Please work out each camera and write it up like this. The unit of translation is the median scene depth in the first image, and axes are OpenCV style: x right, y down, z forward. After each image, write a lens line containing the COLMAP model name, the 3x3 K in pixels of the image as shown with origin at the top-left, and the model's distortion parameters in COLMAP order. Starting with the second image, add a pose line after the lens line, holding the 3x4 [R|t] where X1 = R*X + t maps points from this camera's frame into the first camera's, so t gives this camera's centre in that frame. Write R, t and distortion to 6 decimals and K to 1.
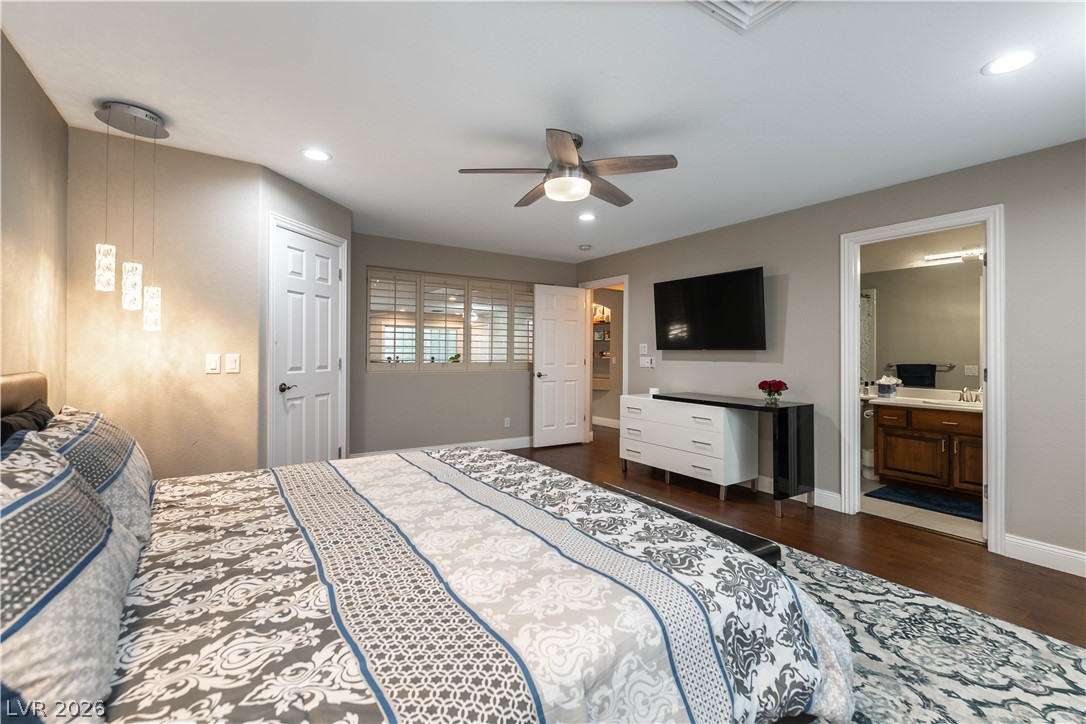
lens RADIAL K [[477.4, 0, 544.0], [0, 477.4, 353.5], [0, 0, 1]] dist [-0.001386, -0.000087]
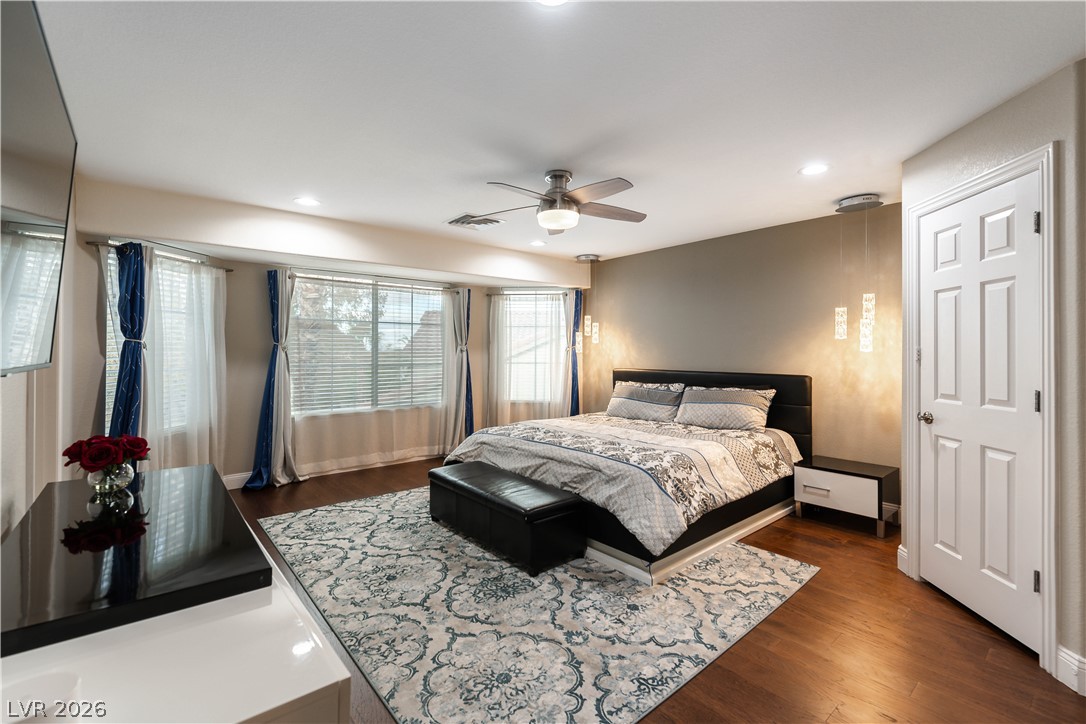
lens RADIAL K [[477.4, 0, 543.2], [0, 477.4, 354.7], [0, 0, 1]] dist [-0.001386, -0.000087]
pose [[-0.992089, -0.011182, -0.125034, 0.244469], [-0.011043, 0.999937, -0.001802, -0.025788], [0.125046, -0.000407, -0.992151, 2.317850]]
